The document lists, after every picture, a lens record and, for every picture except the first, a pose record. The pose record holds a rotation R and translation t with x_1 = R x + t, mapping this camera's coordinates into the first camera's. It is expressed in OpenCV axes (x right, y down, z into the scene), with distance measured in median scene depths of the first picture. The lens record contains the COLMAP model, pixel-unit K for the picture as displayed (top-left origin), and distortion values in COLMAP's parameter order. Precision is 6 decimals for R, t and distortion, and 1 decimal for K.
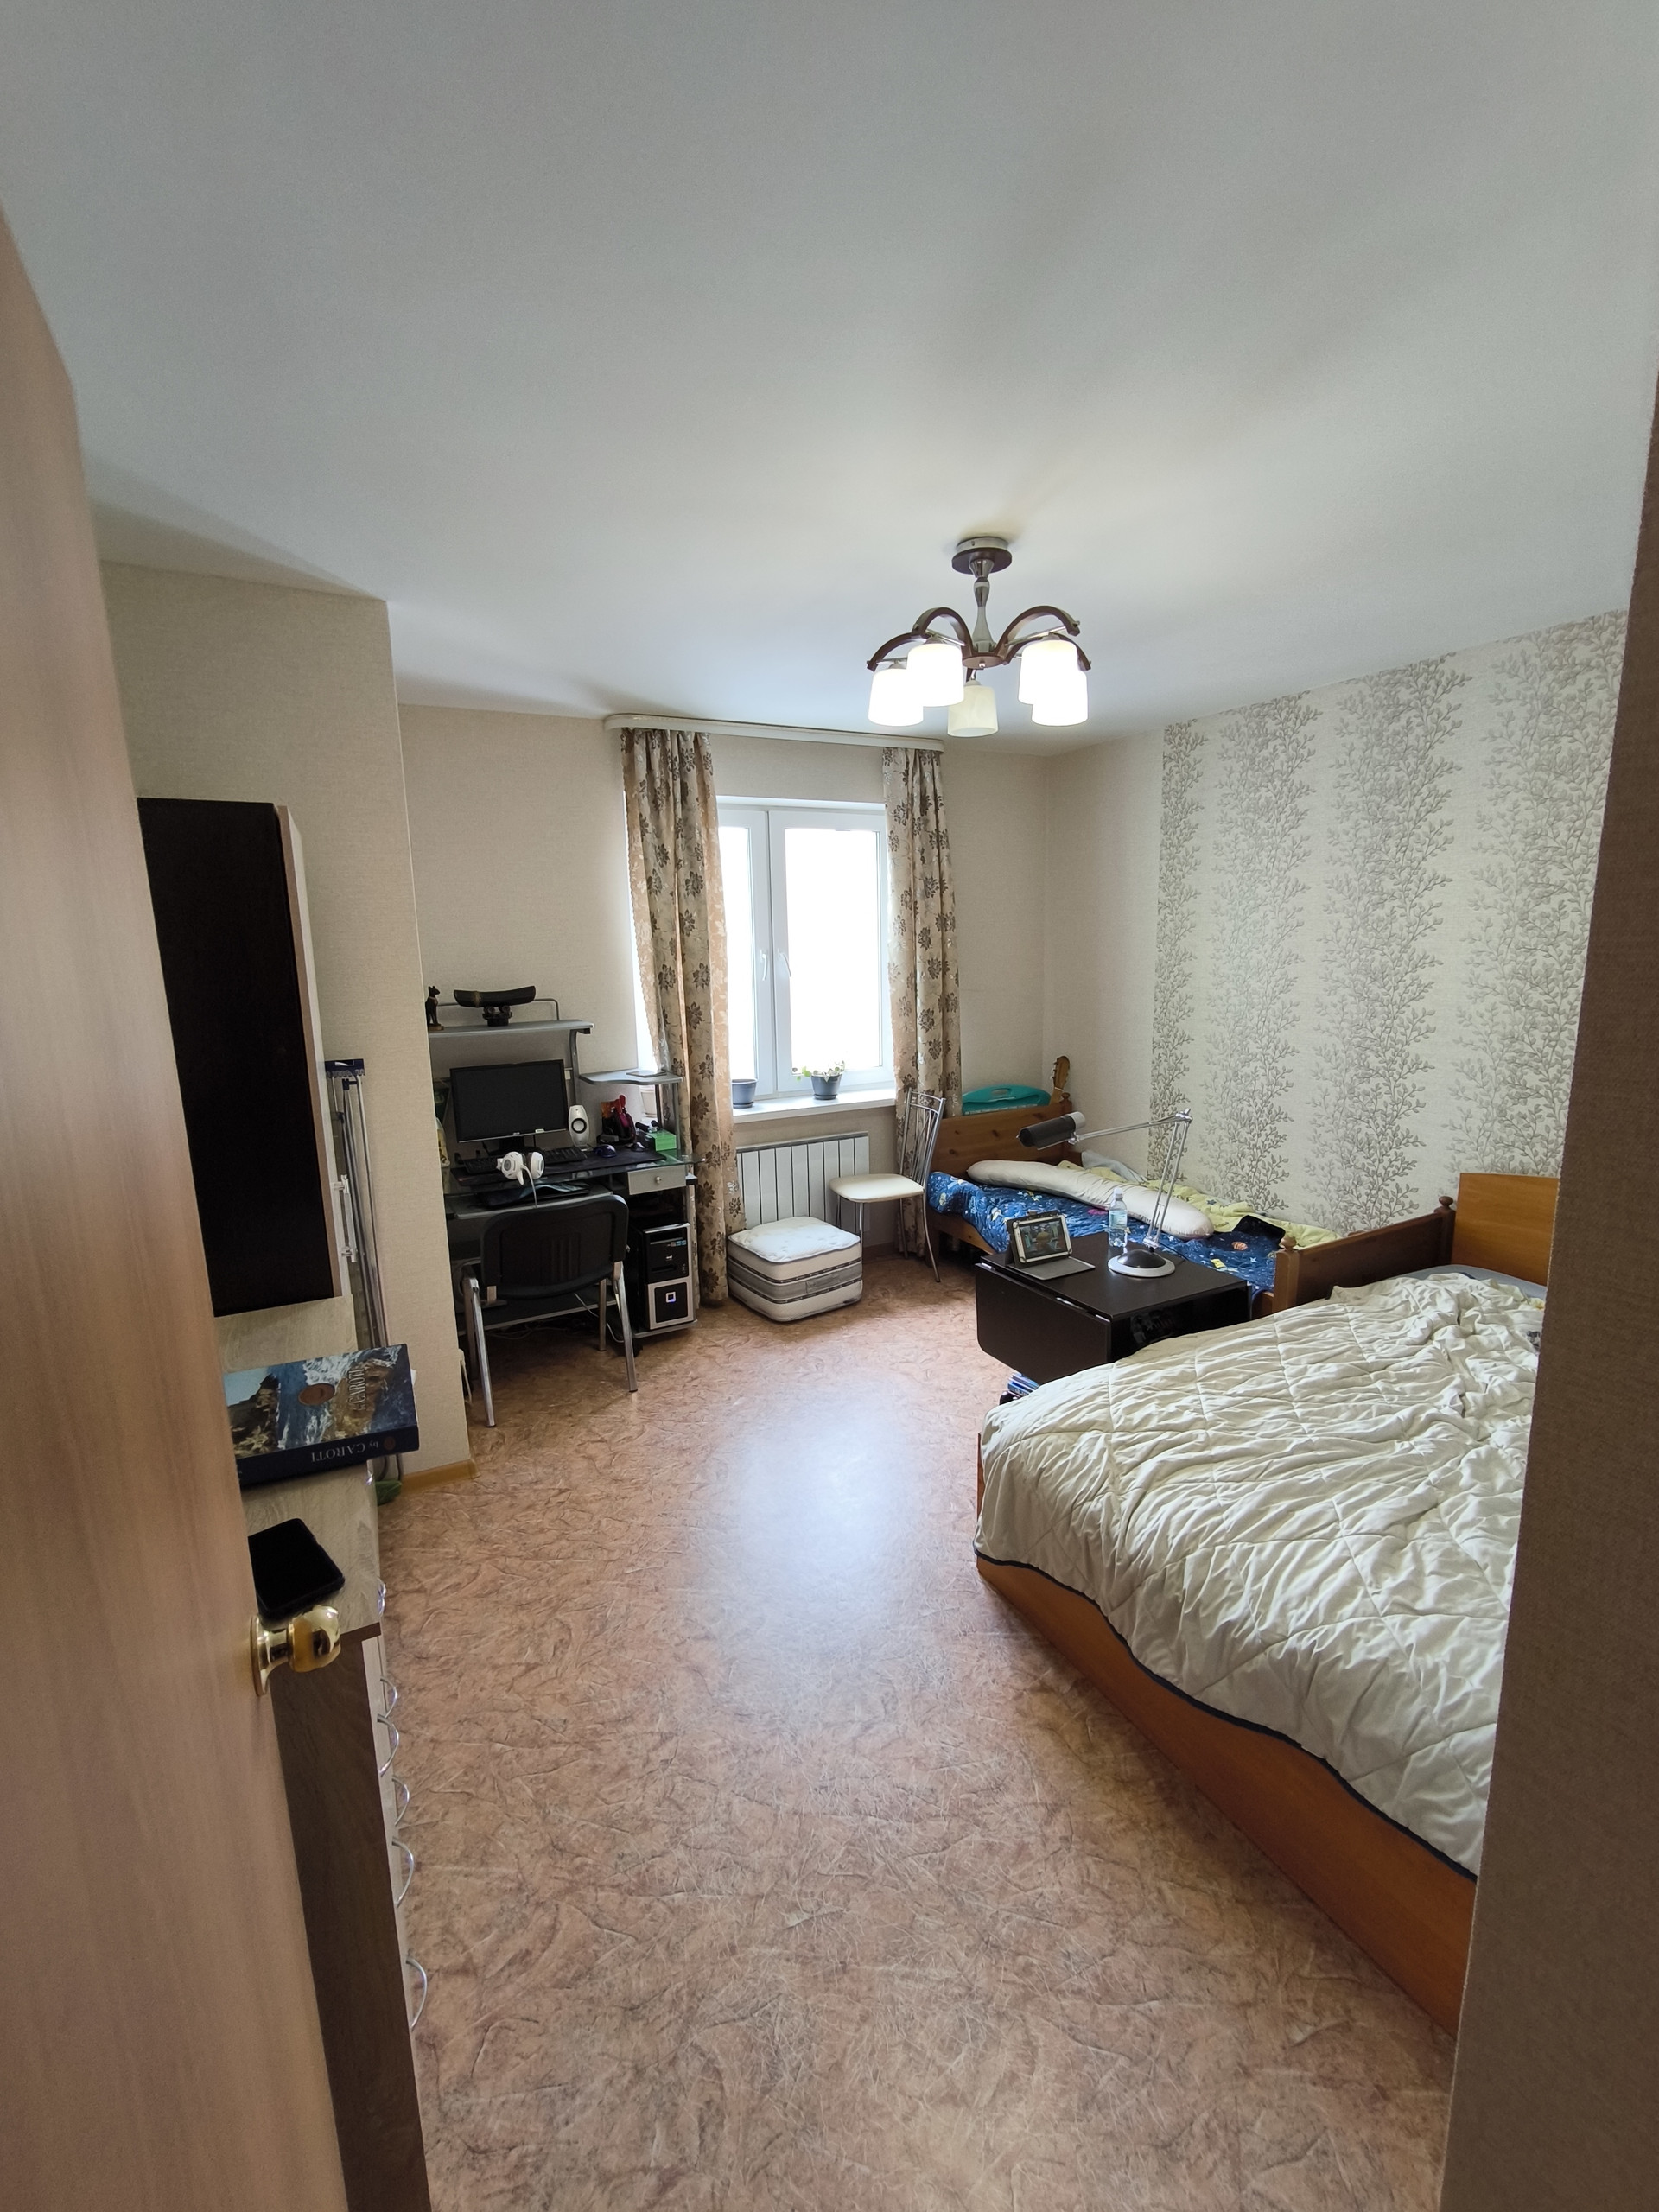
lens RADIAL K [[975.8, 0, 825.1], [0, 975.8, 1113.3], [0, 0, 1]] dist [-0.041426, 0.042903]
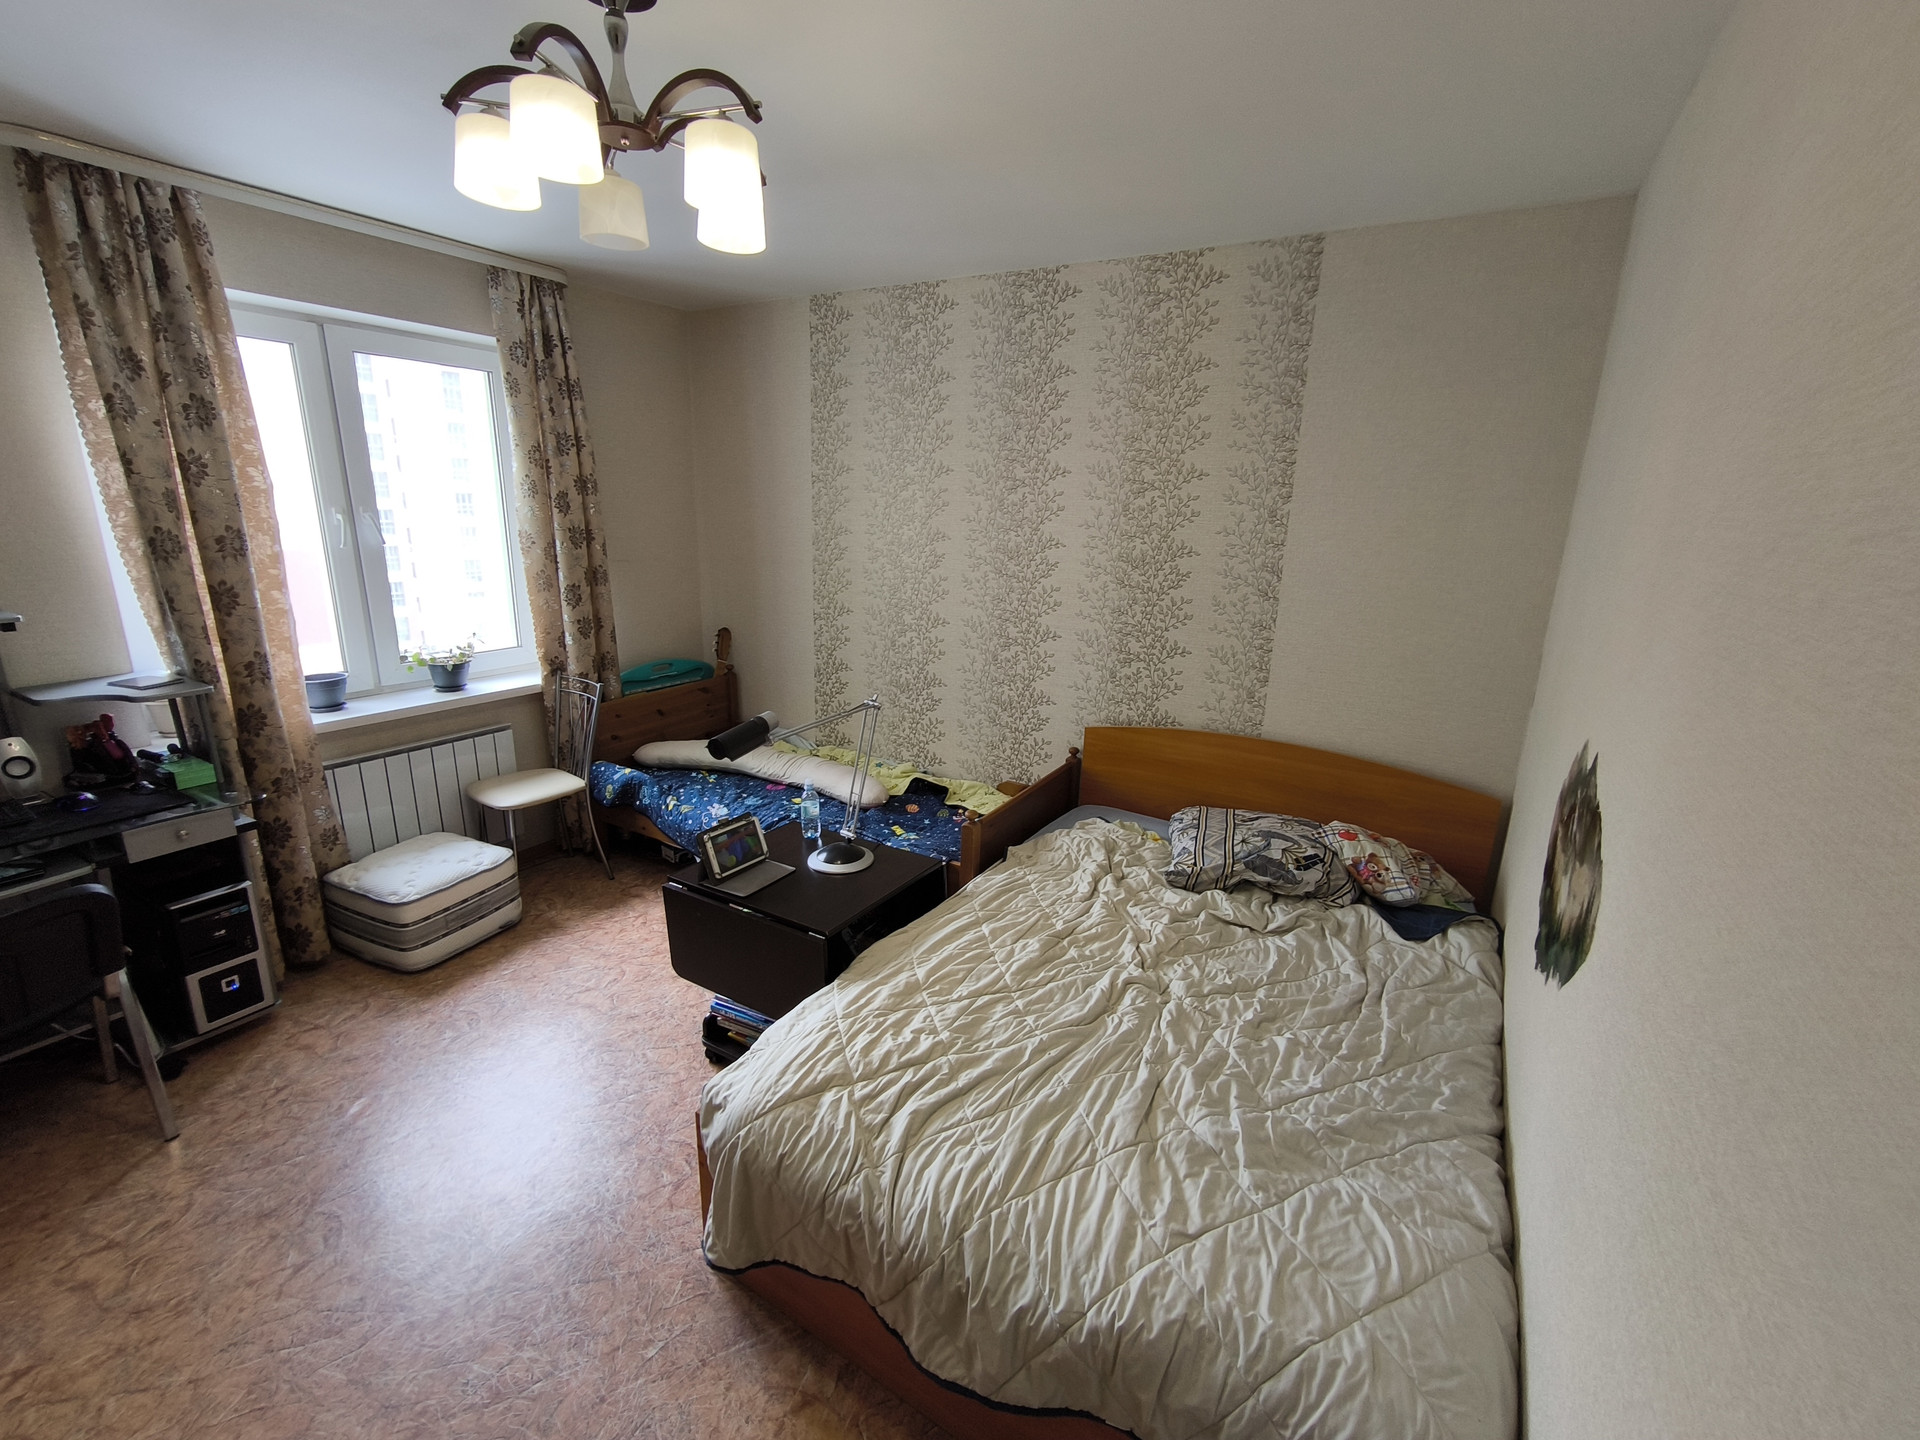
lens RADIAL K [[830.2, 0, 963.3], [0, 830.2, 717.7], [0, 0, 1]] dist [-0.026051, 0.017896]
pose [[0.853044, -0.089288, 0.514143, 0.012536], [0.047799, 0.994481, 0.093400, -0.044783], [-0.519645, -0.055099, 0.852604, 0.191120]]
